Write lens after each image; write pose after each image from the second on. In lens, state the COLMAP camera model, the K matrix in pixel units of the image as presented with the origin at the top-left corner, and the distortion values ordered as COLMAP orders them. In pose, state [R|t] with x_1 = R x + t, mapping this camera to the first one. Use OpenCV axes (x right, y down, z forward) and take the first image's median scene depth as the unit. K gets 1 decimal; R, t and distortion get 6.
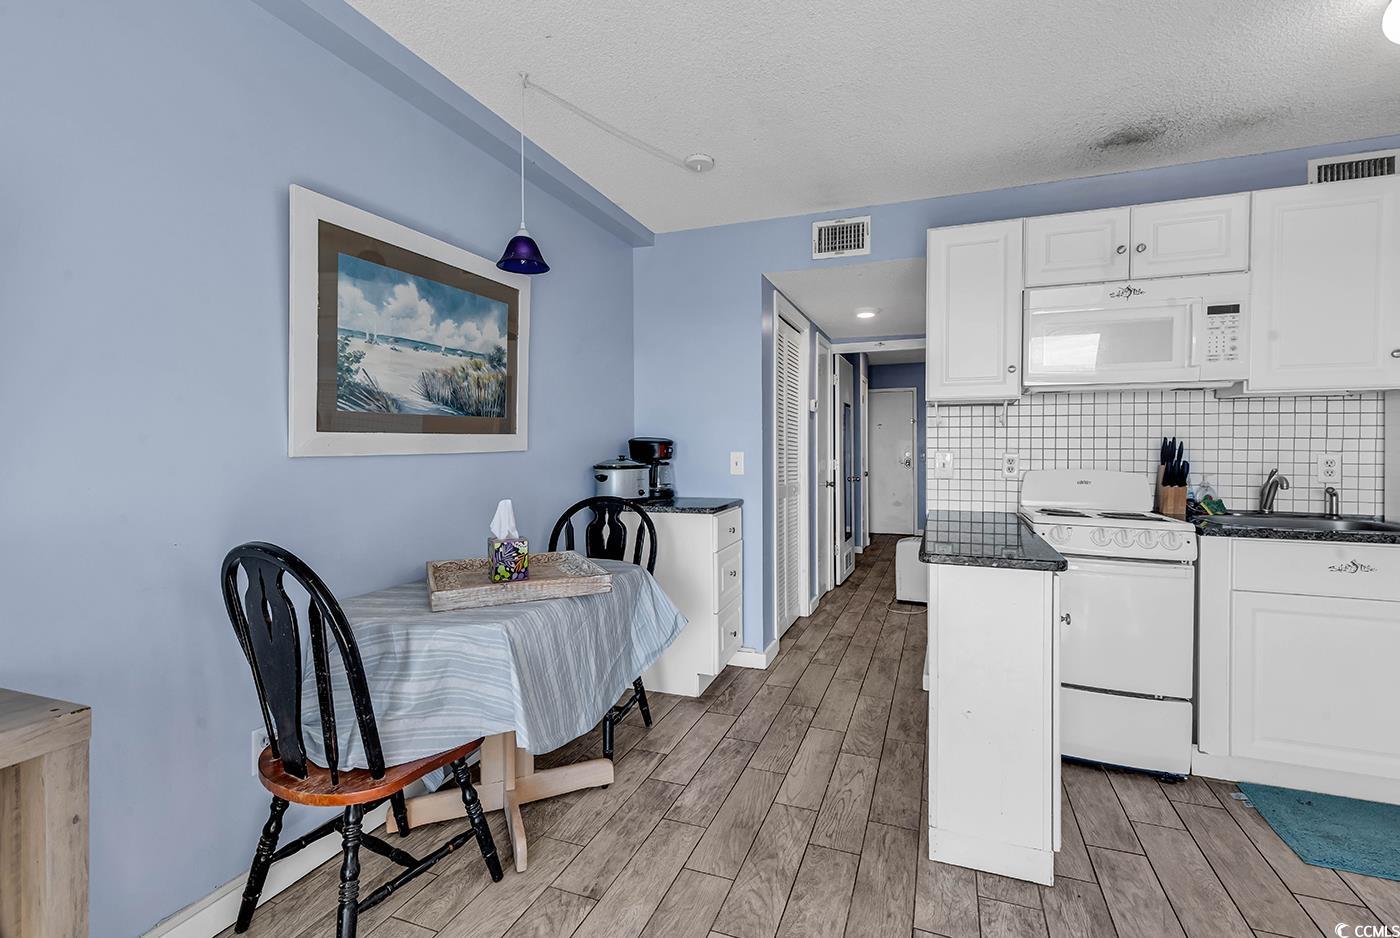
lens RADIAL K [[630.6, 0, 697.8], [0, 630.6, 455.8], [0, 0, 1]] dist [0.001728, -0.000057]
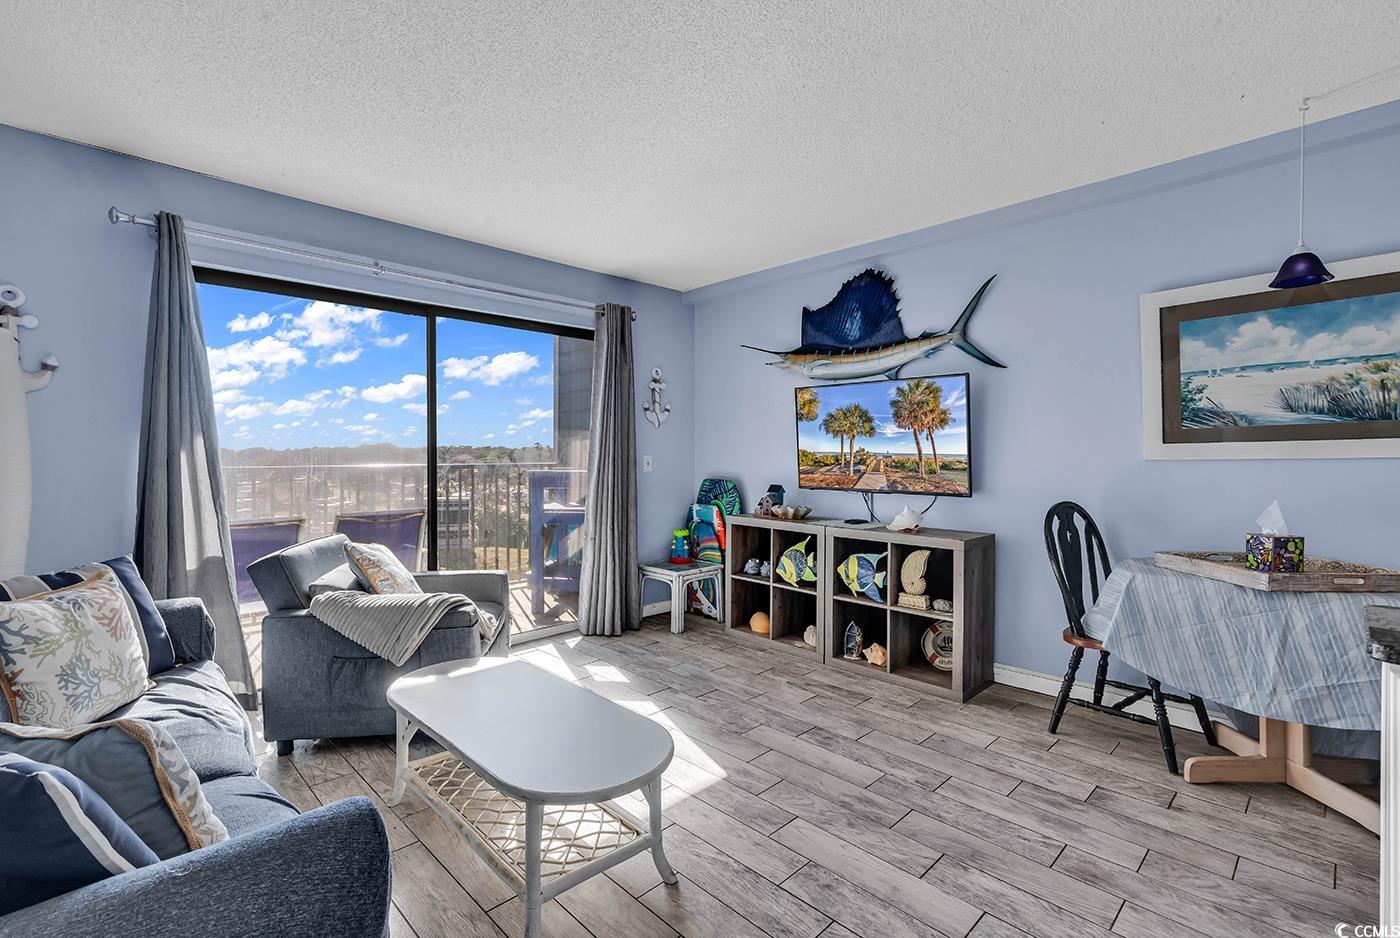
lens RADIAL K [[630.6, 0, 699.9], [0, 630.6, 467.5], [0, 0, 1]] dist [0.001728, -0.000057]
pose [[-0.421818, 0.019266, -0.906476, 1.151900], [-0.006065, 0.999692, 0.024070, -0.008714], [0.906660, 0.015651, -0.421571, 0.556259]]
